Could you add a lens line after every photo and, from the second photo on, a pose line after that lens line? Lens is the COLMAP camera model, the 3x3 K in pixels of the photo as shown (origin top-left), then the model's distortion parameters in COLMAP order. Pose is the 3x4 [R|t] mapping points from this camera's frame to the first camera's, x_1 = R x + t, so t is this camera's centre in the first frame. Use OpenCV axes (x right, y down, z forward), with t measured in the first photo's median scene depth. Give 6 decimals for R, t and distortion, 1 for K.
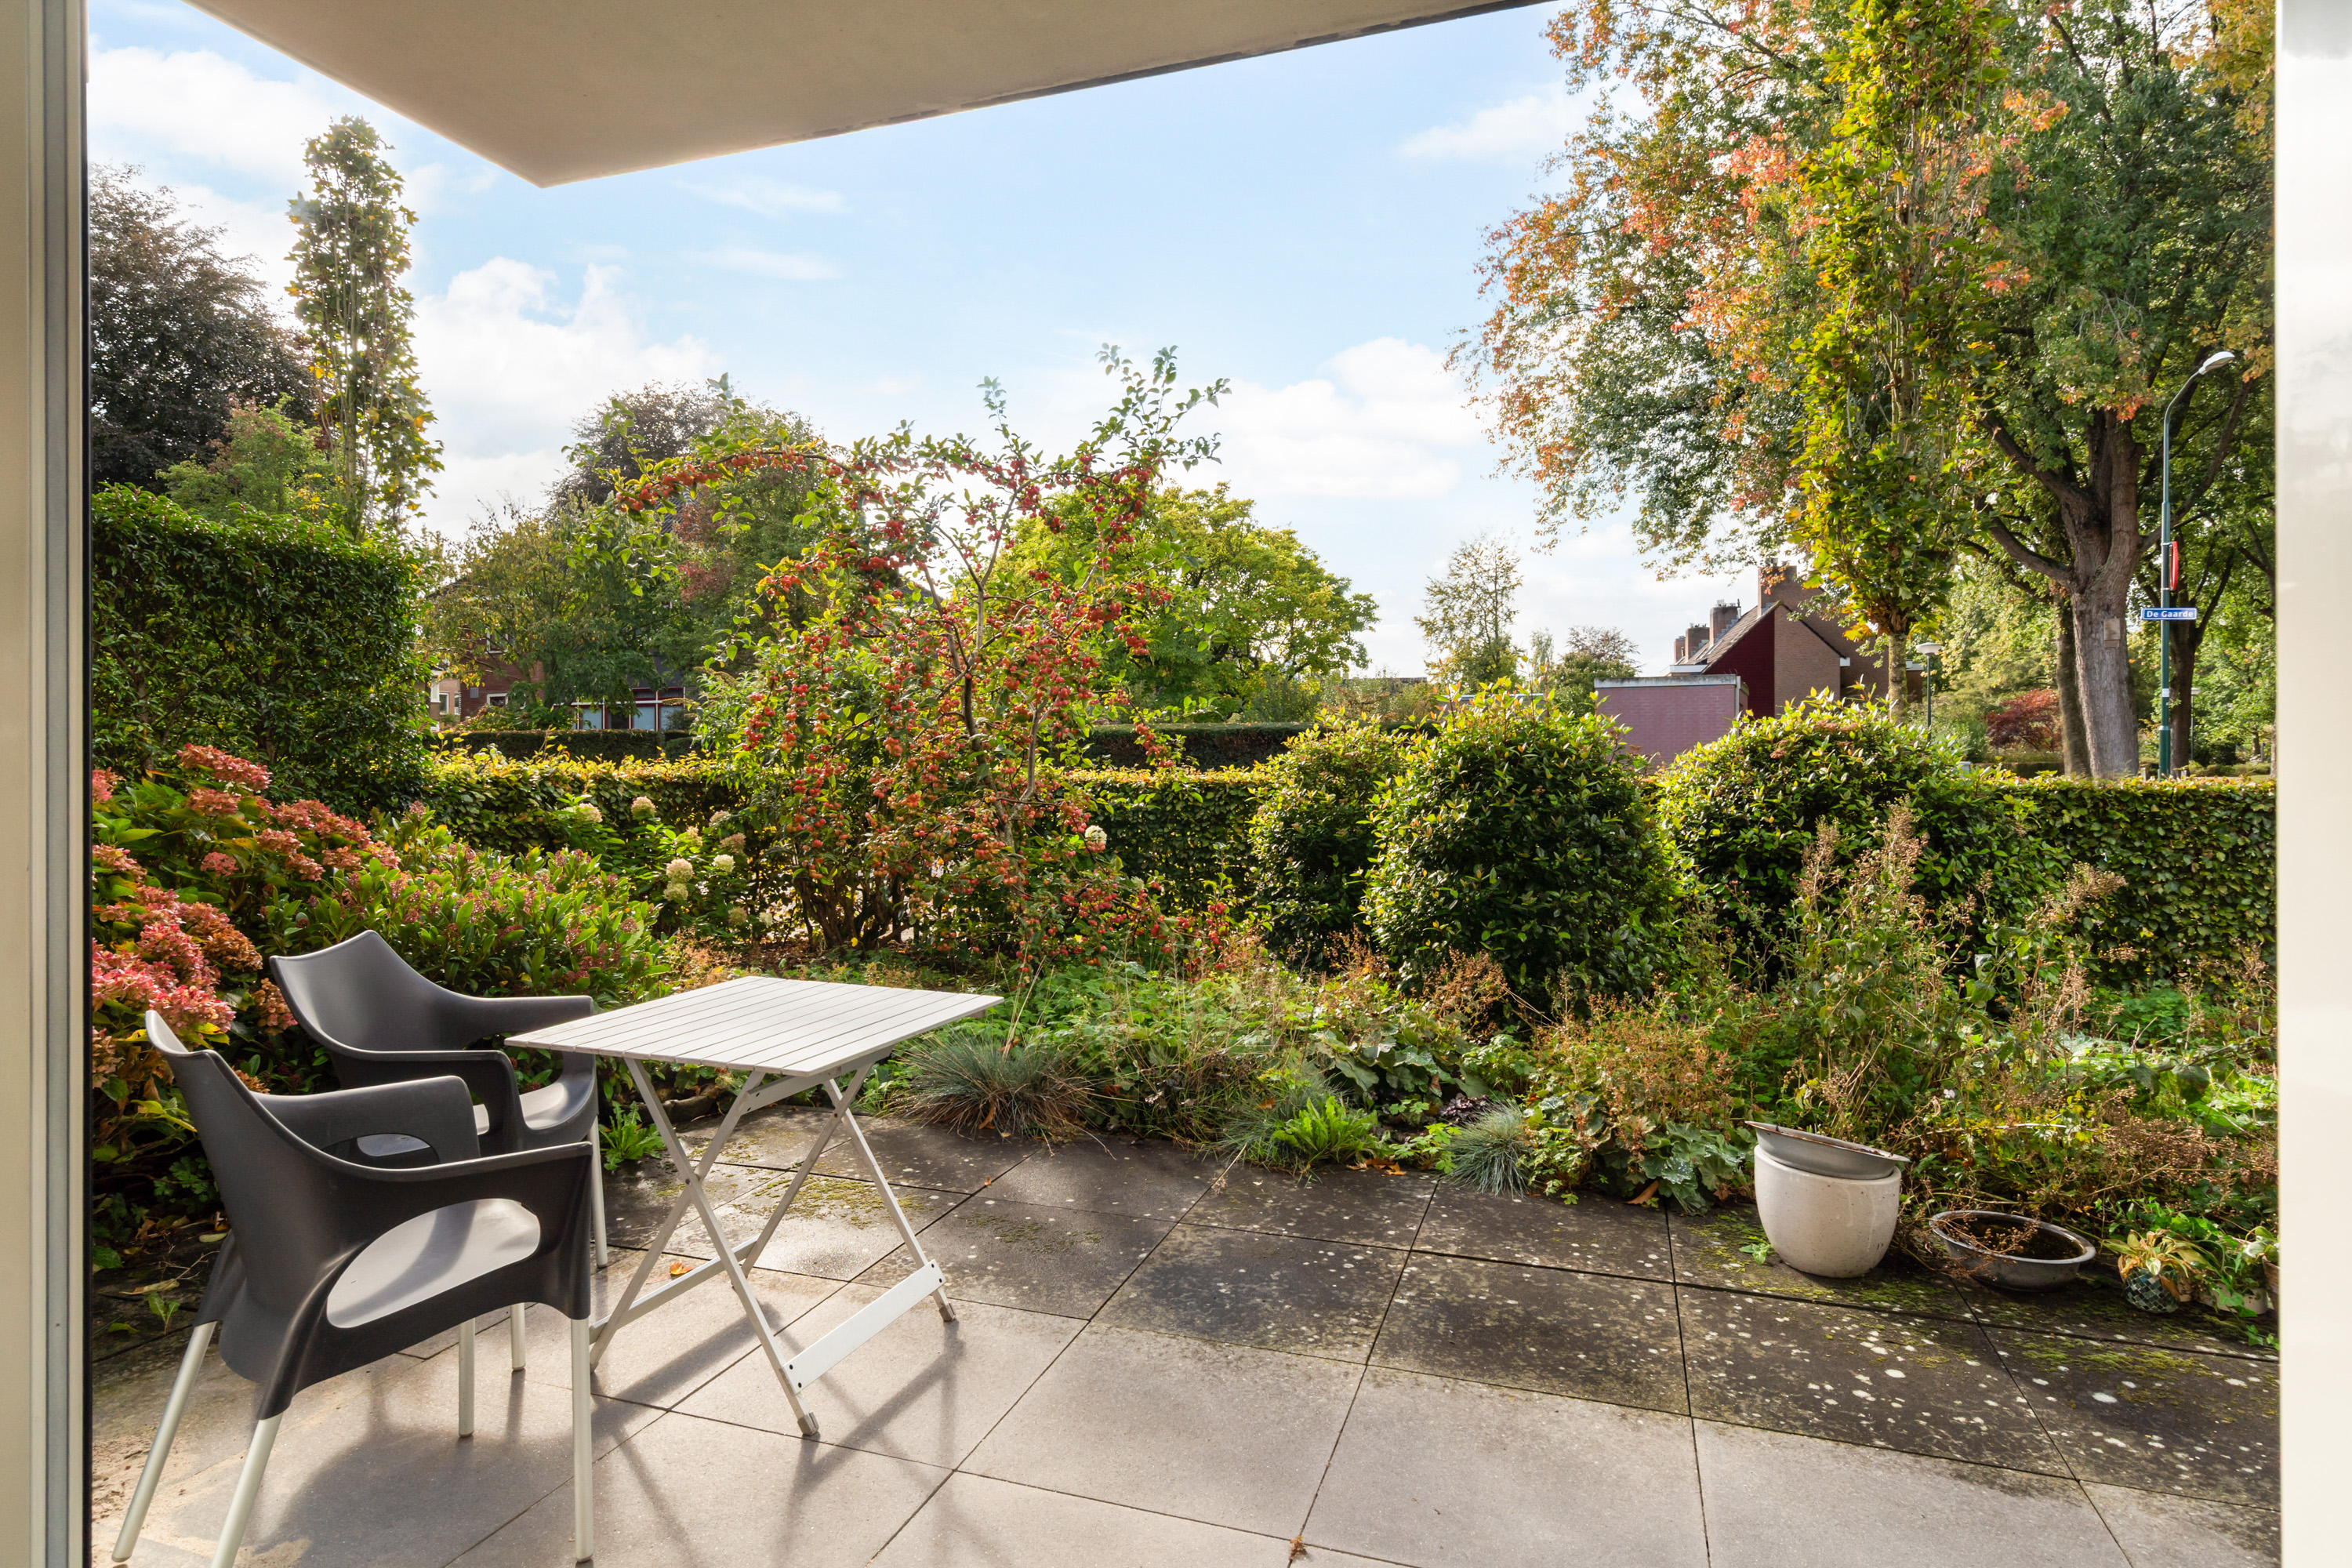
lens RADIAL K [[1287.4, 0, 1168.9], [0, 1287.4, 756.3], [0, 0, 1]] dist [-0.000504, -0.000043]
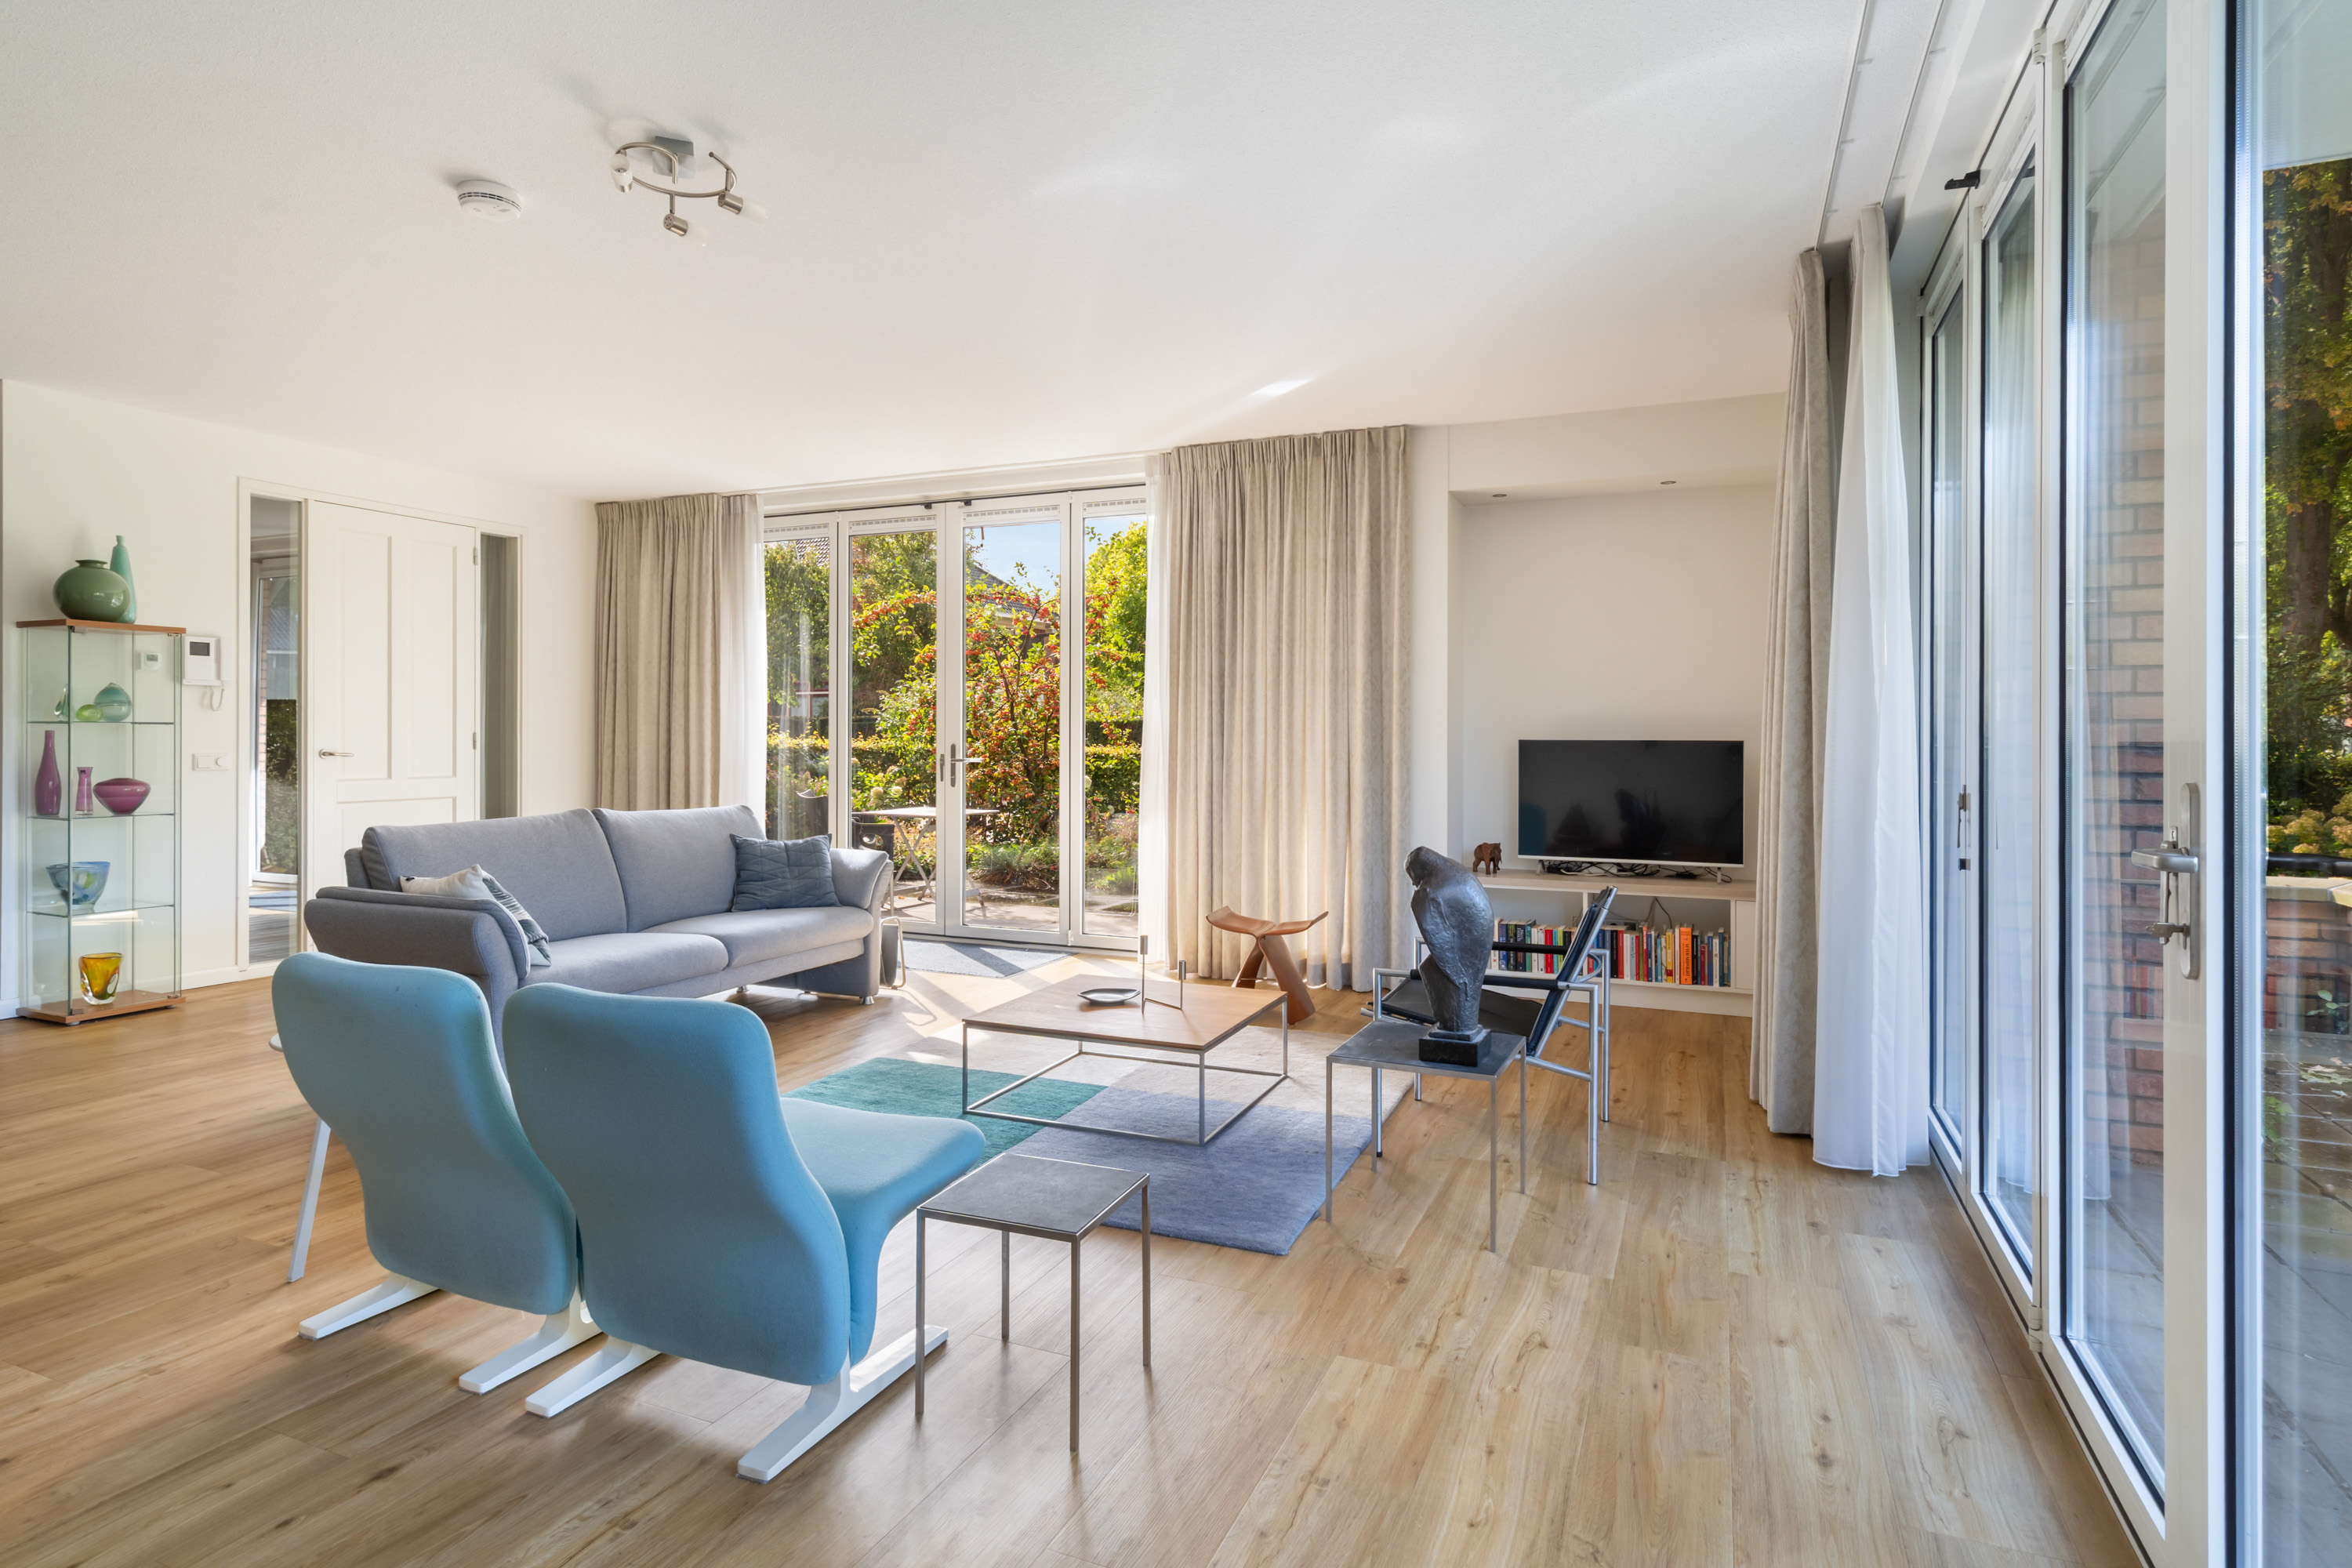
lens RADIAL K [[1225.1, 0, 1165.3], [0, 1225.1, 753.3], [0, 0, 1]] dist [0.001416, -0.000005]
pose [[0.995909, 0.010681, -0.089729, 0.224127], [-0.009532, 0.999867, 0.013224, -0.004668], [0.089858, -0.012315, 0.995878, -0.797745]]
